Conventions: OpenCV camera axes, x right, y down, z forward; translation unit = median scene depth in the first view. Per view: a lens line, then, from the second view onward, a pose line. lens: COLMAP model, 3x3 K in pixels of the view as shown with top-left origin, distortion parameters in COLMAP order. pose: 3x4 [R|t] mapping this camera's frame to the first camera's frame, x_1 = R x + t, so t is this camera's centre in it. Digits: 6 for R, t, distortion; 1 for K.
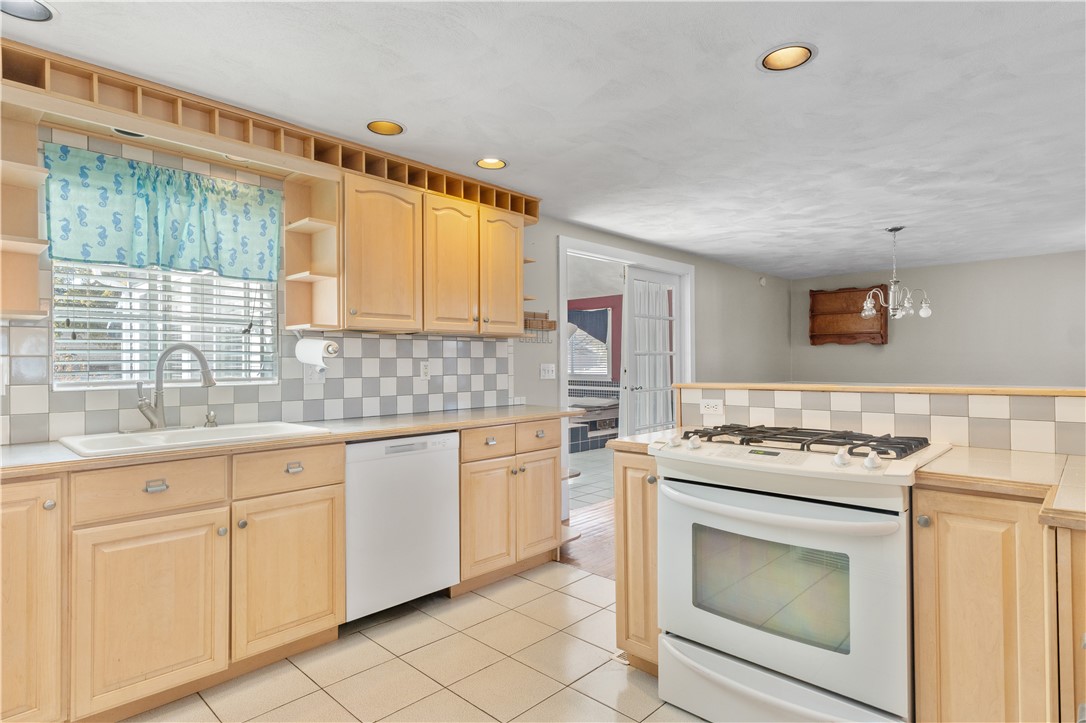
lens RADIAL K [[576.9, 0, 541.9], [0, 576.9, 360.2], [0, 0, 1]] dist [0.006318, 0.000582]
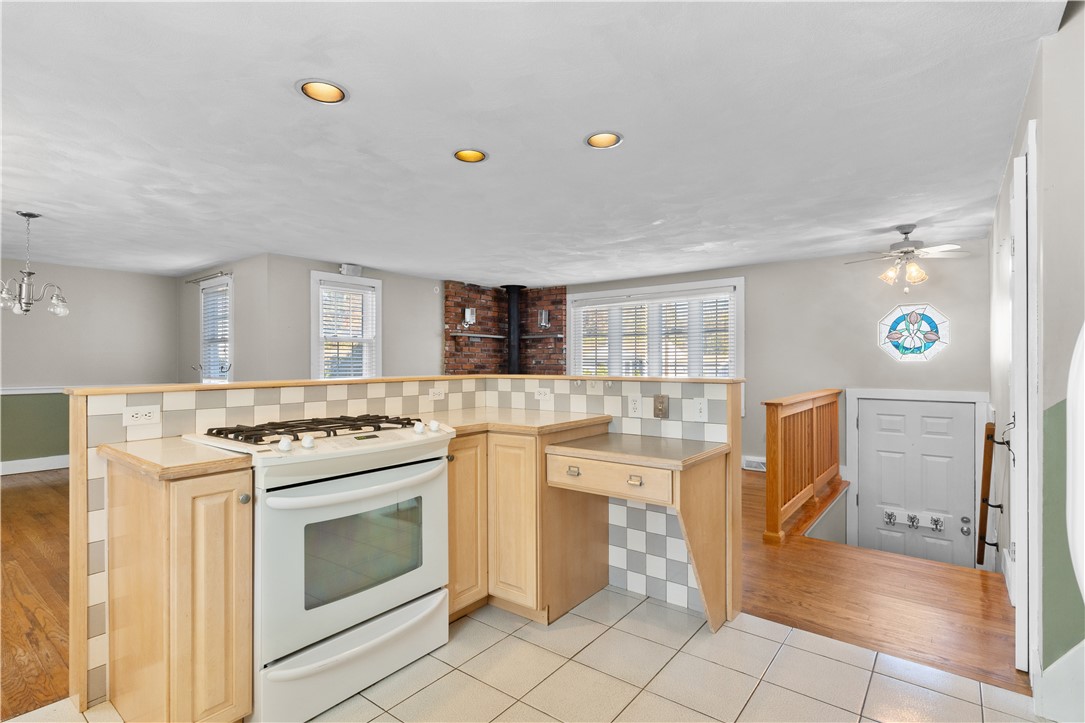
lens RADIAL K [[523.0, 0, 542.5], [0, 523.0, 361.5], [0, 0, 1]] dist [0.000346, 0.000230]
pose [[-0.093945, 0.009023, 0.995536, -0.476263], [-0.002853, 0.999952, -0.009332, 0.010673], [-0.995573, -0.003717, -0.093915, 0.504271]]
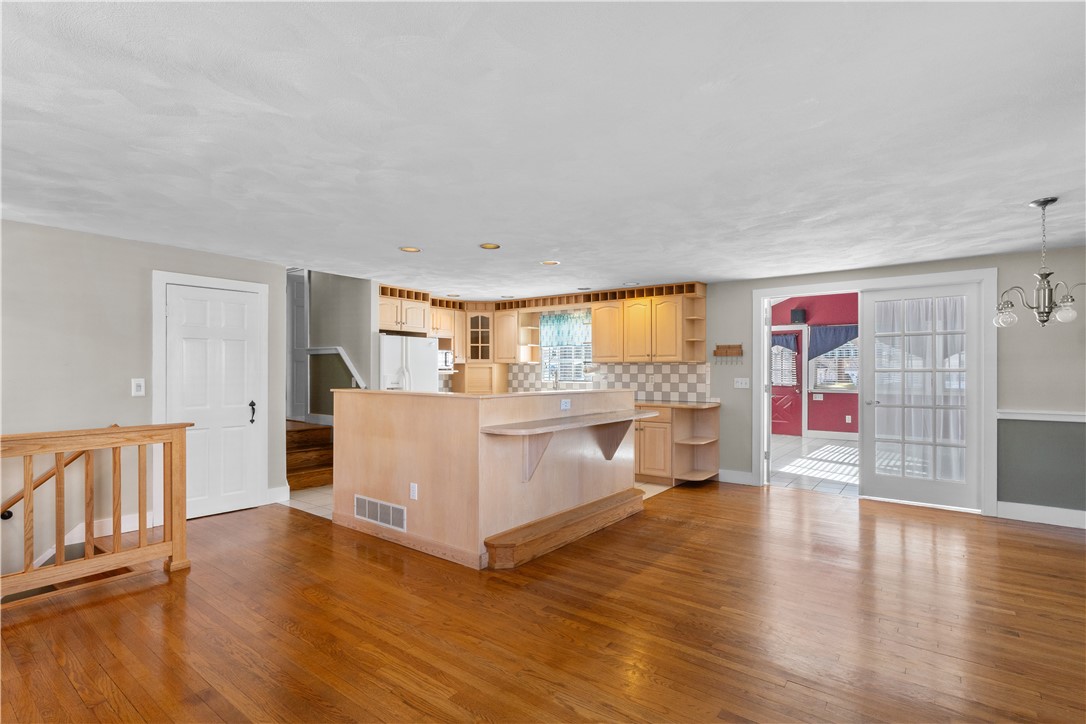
lens RADIAL K [[523.5, 0, 543.0], [0, 523.5, 362.0], [0, 0, 1]] dist [0.000346, 0.000230]
pose [[0.109376, -0.009655, -0.993954, 2.098208], [0.001078, 0.999953, -0.009594, -0.036781], [0.994000, -0.000022, 0.109382, 0.535678]]
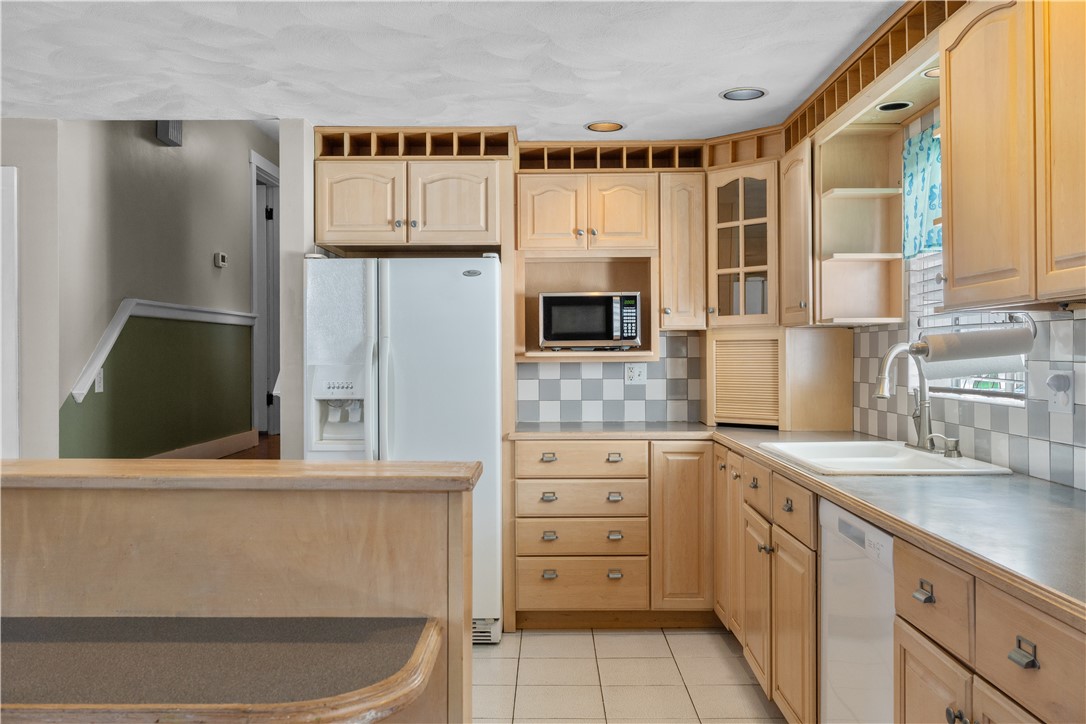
lens RADIAL K [[942.5, 0, 542.2], [0, 942.5, 356.6], [0, 0, 1]] dist [-0.004187, -0.000767]
pose [[-0.726719, 0.011948, -0.686831, 0.590706], [0.013425, 0.999905, 0.003190, -0.017988], [0.686804, -0.006903, -0.726810, 1.454315]]
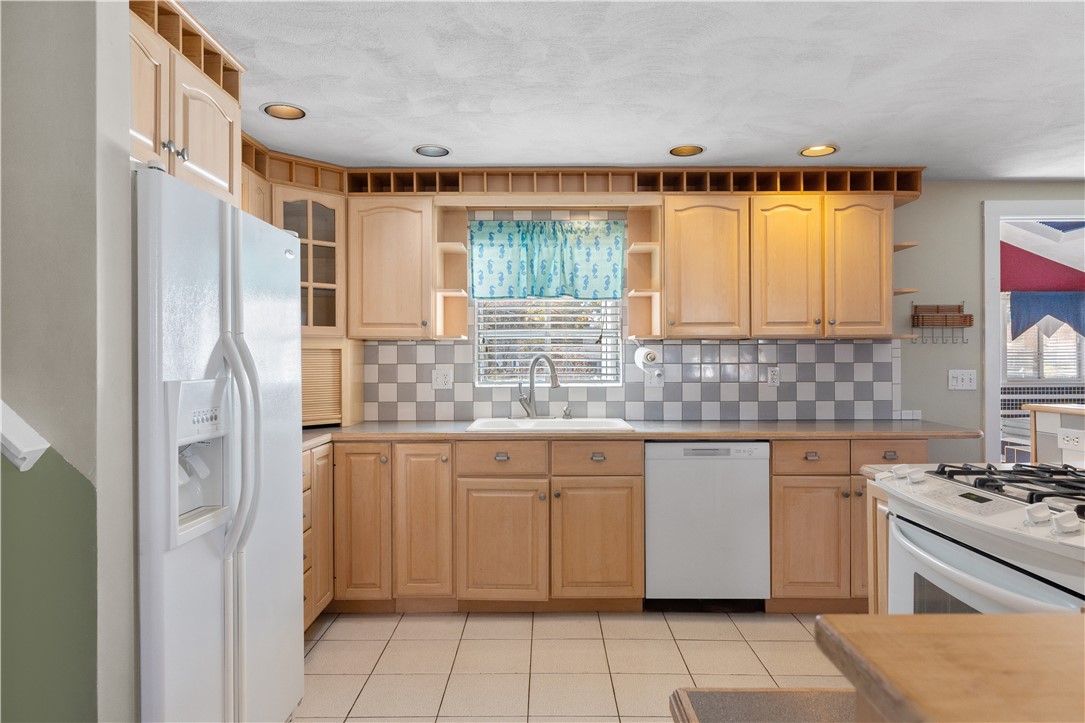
lens RADIAL K [[660.1, 0, 542.5], [0, 660.1, 361.5], [0, 0, 1]] dist [-0.000906, -0.001390]
pose [[0.687001, 0.006598, -0.726627, 0.427881], [0.002238, 0.999935, 0.011196, -0.026100], [0.726653, -0.009318, 0.686941, -0.034470]]
